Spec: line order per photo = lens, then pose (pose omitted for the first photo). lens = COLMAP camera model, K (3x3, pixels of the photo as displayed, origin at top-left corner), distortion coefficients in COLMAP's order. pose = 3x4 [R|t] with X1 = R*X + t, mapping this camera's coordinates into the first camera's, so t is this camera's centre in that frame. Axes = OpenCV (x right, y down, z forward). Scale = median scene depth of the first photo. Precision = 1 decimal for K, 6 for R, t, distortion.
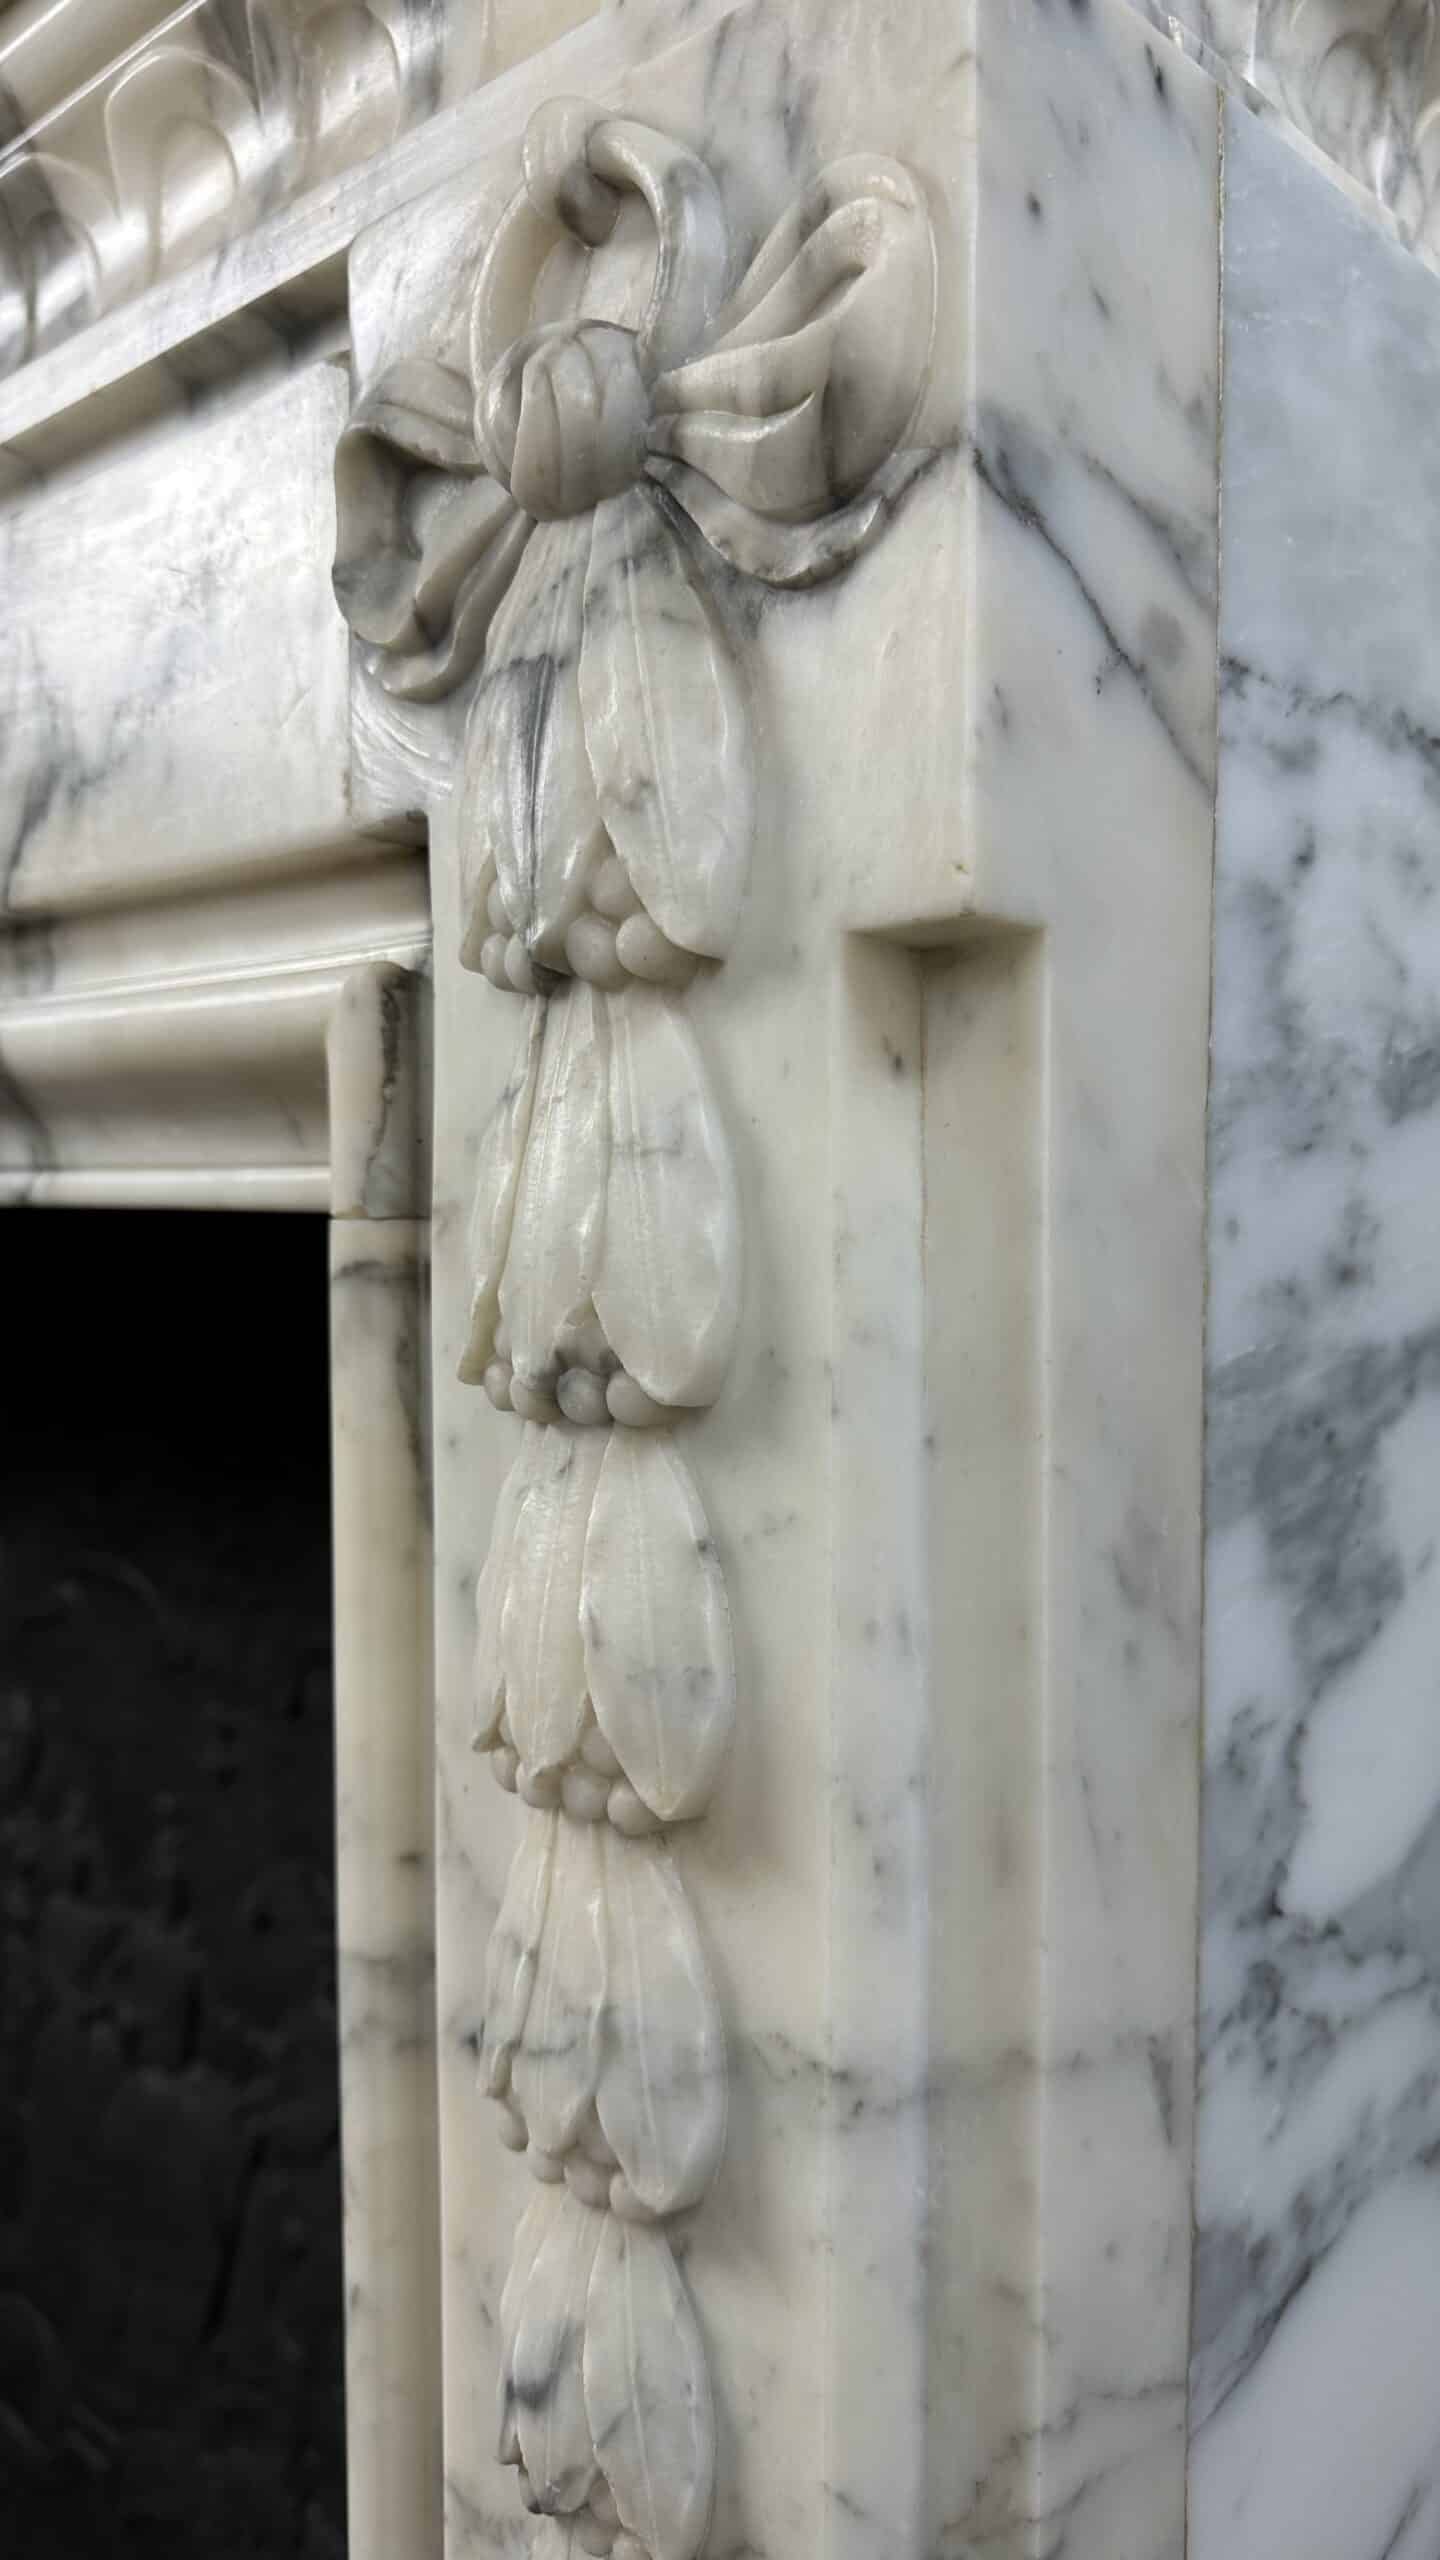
lens RADIAL K [[1881.3, 0, 713.0], [0, 1881.3, 1271.7], [0, 0, 1]] dist [-0.022568, 0.003548]
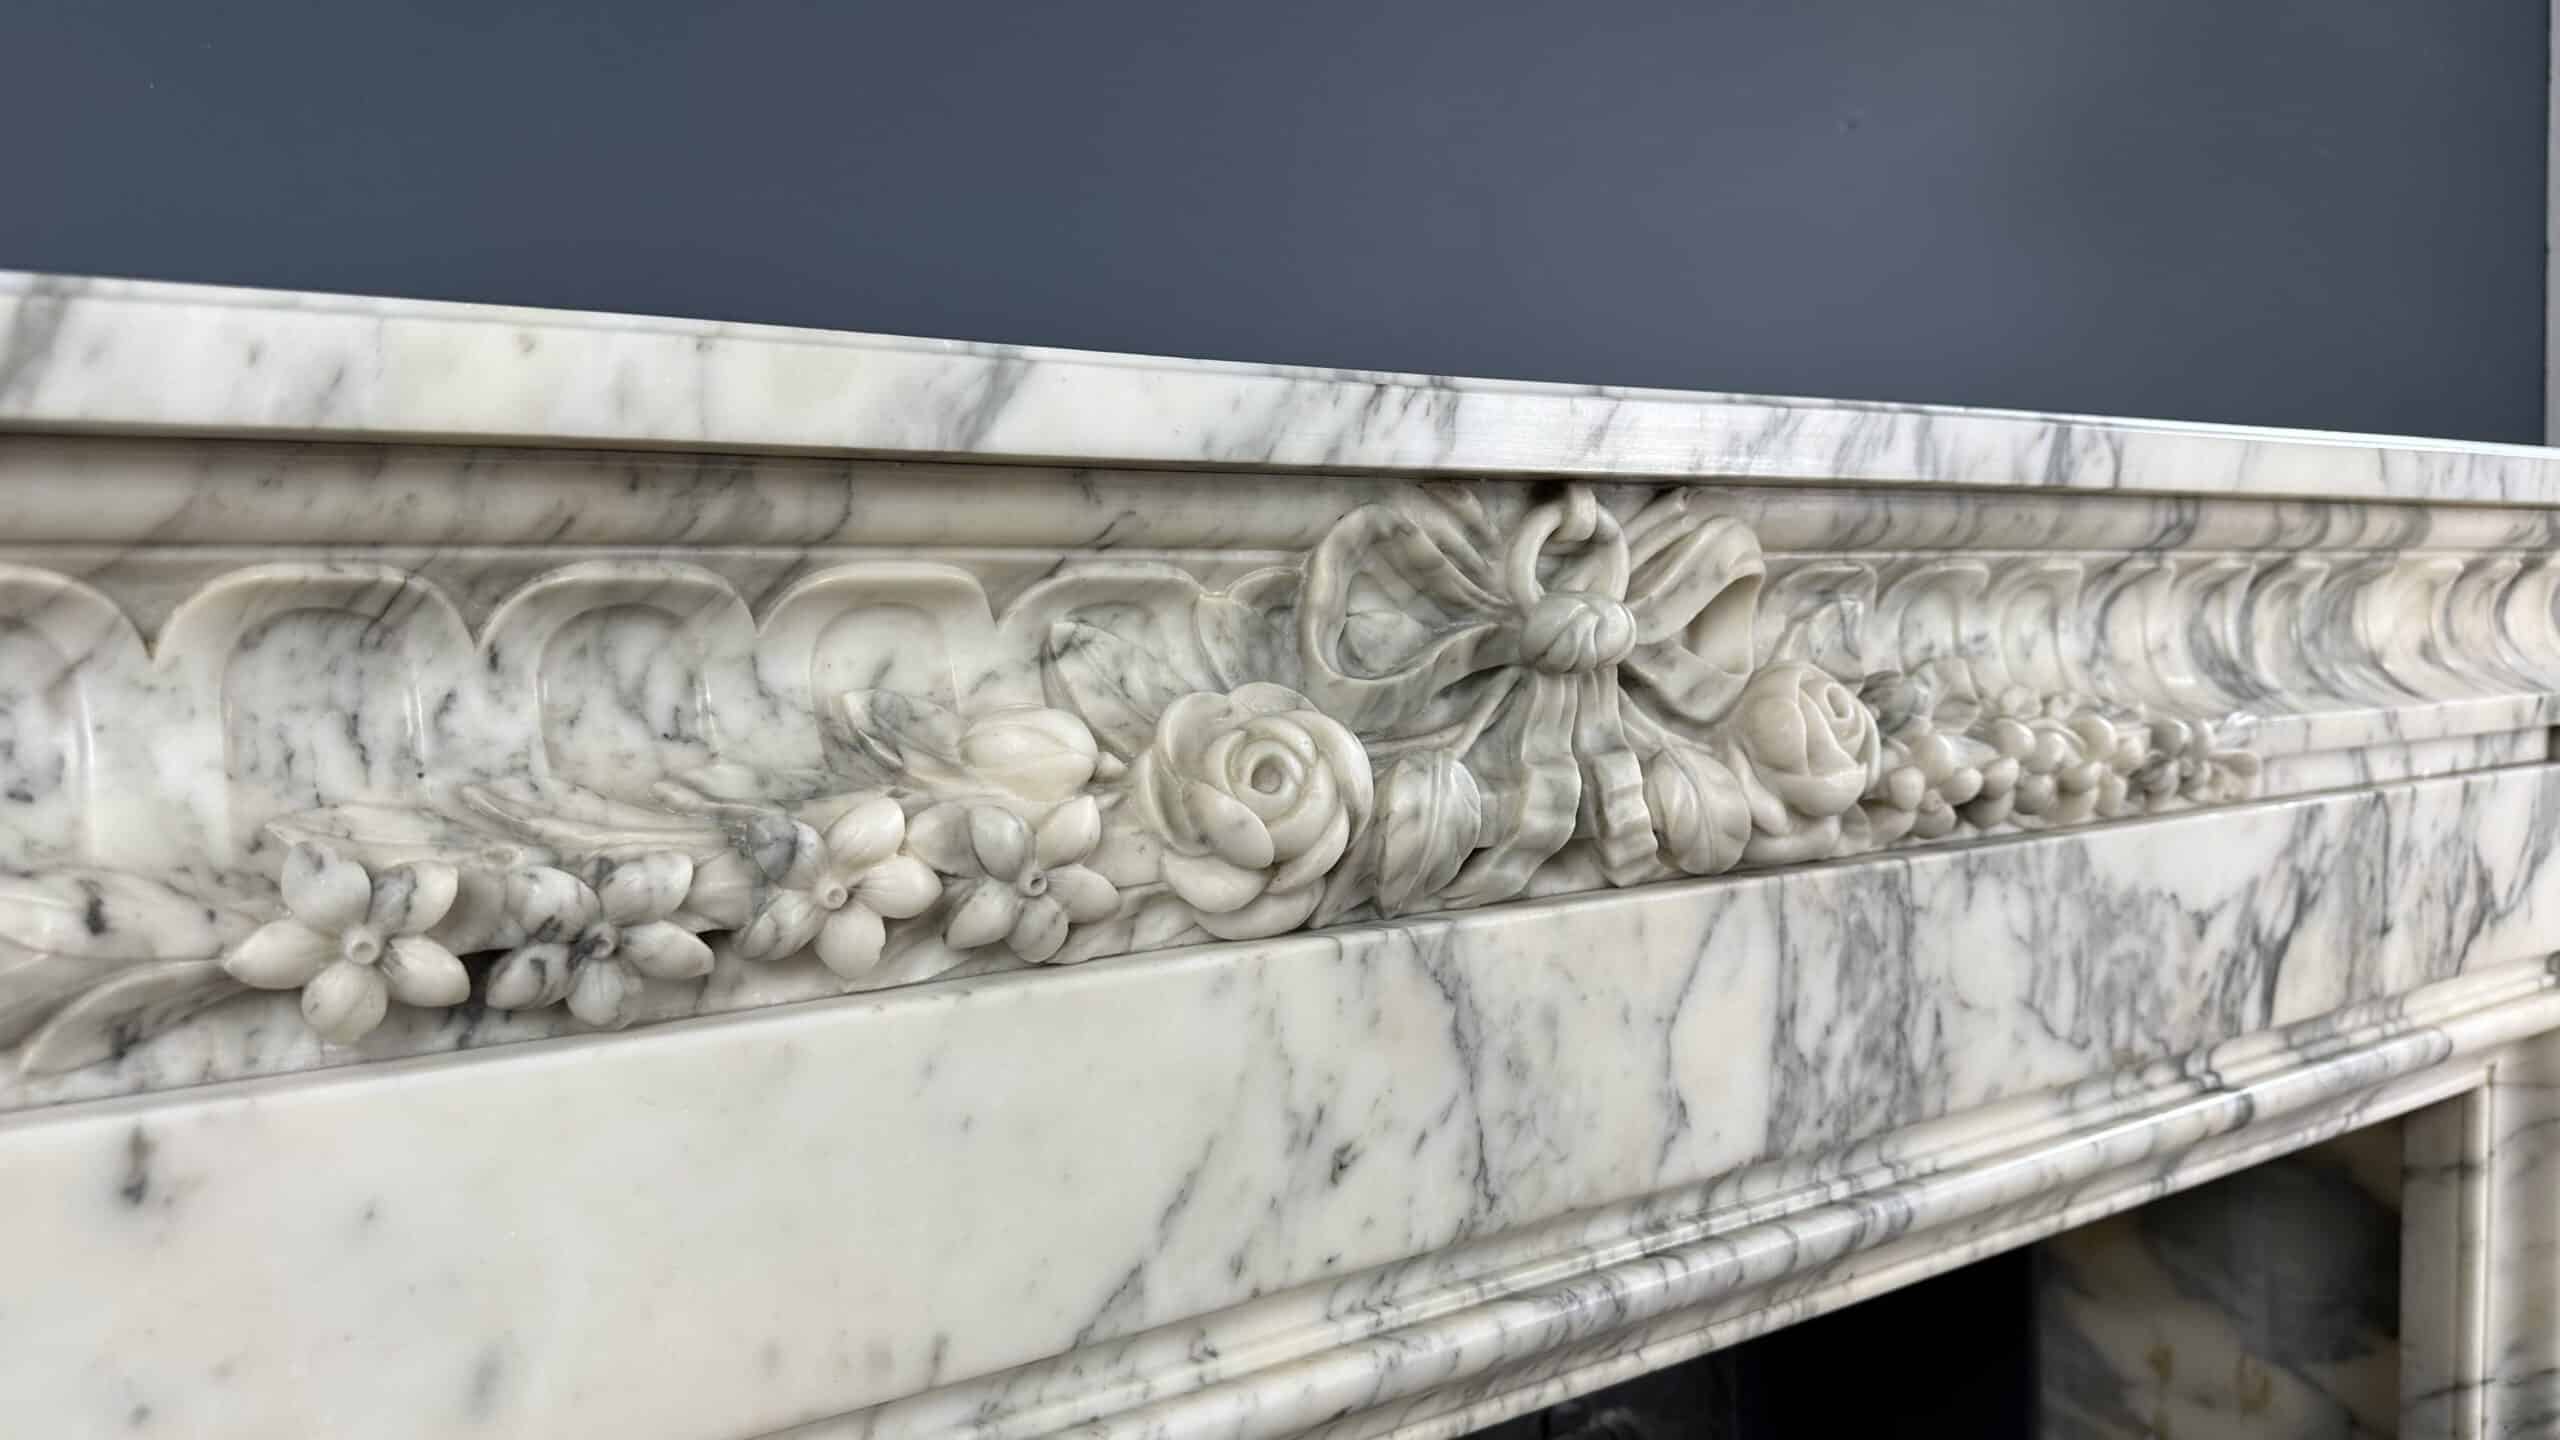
lens RADIAL K [[1789.9, 0, 1261.5], [0, 1789.9, 739.7], [0, 0, 1]] dist [0.065598, -0.079785]
pose [[0.240377, -0.064124, 0.968559, -3.543792], [0.076047, 0.995993, 0.047067, -0.891112], [-0.967696, 0.062342, 0.244290, 2.470130]]
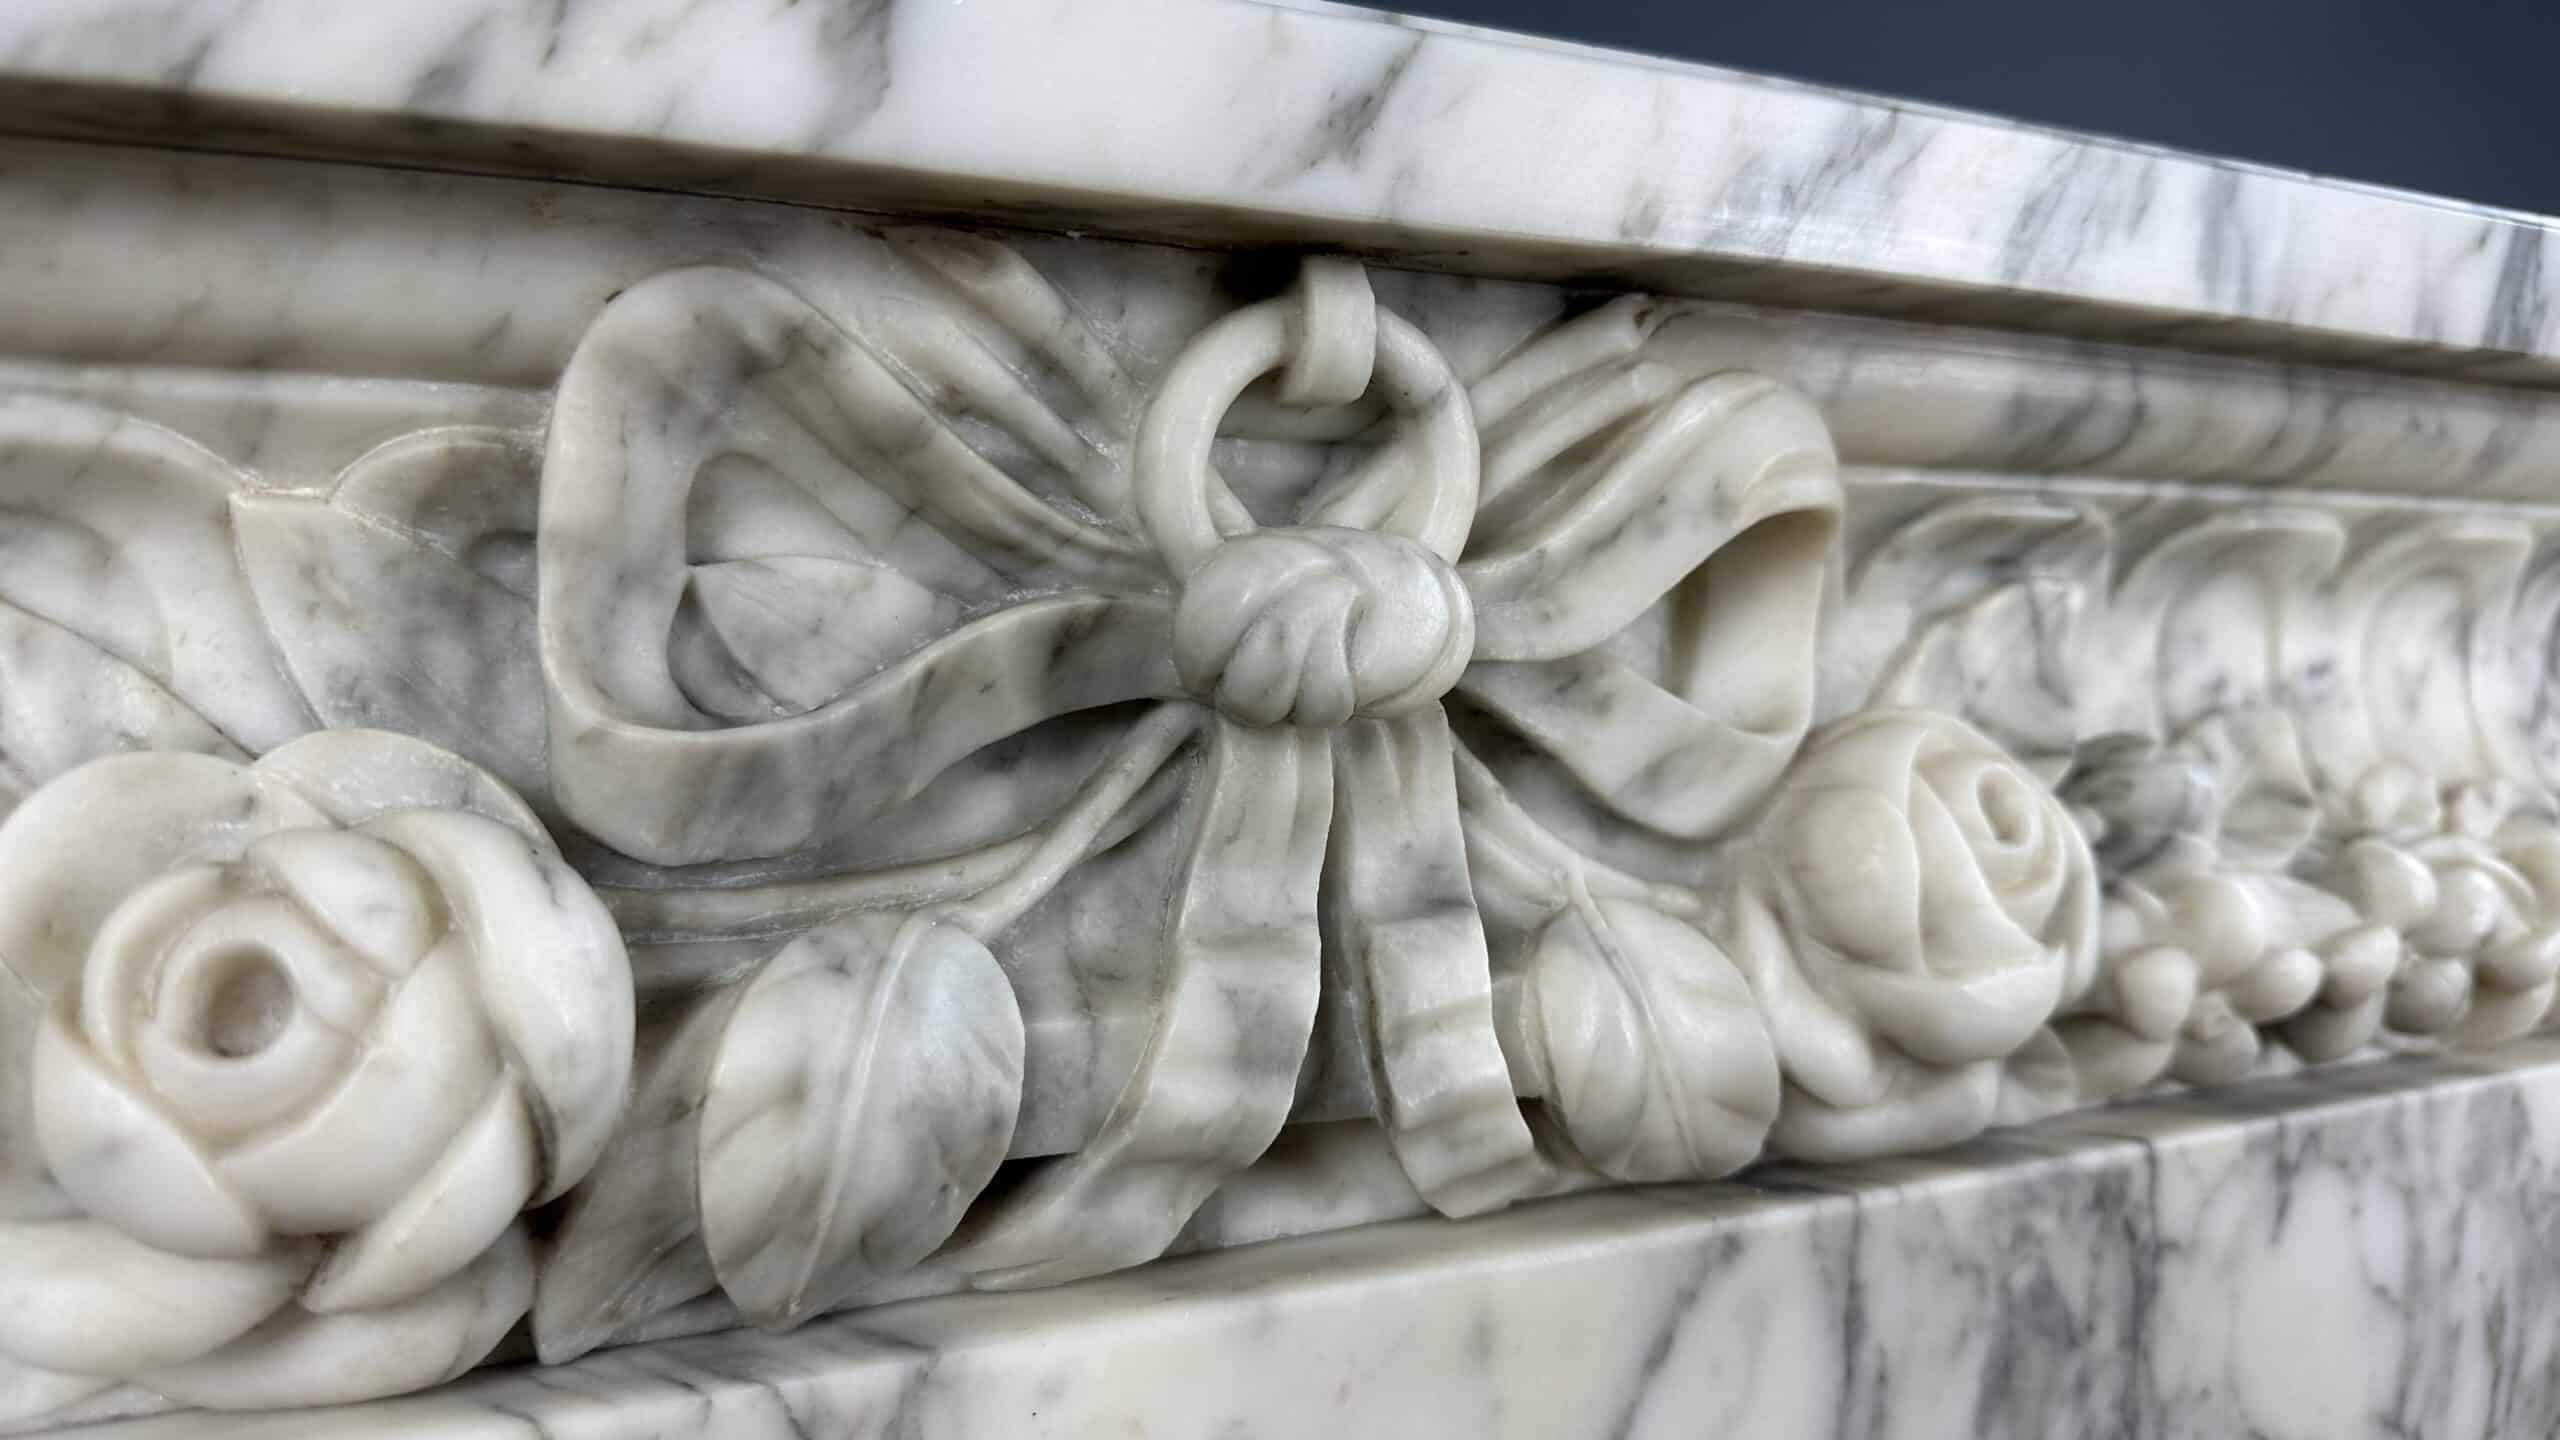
lens RADIAL K [[1881.3, 0, 1280.0], [0, 1881.3, 720.0], [0, 0, 1]] dist [-0.022568, 0.003548]
pose [[0.345086, -0.049307, 0.937275, -2.501379], [0.039730, 0.998491, 0.037900, -0.881700], [-0.937730, 0.024159, 0.346524, 2.356191]]
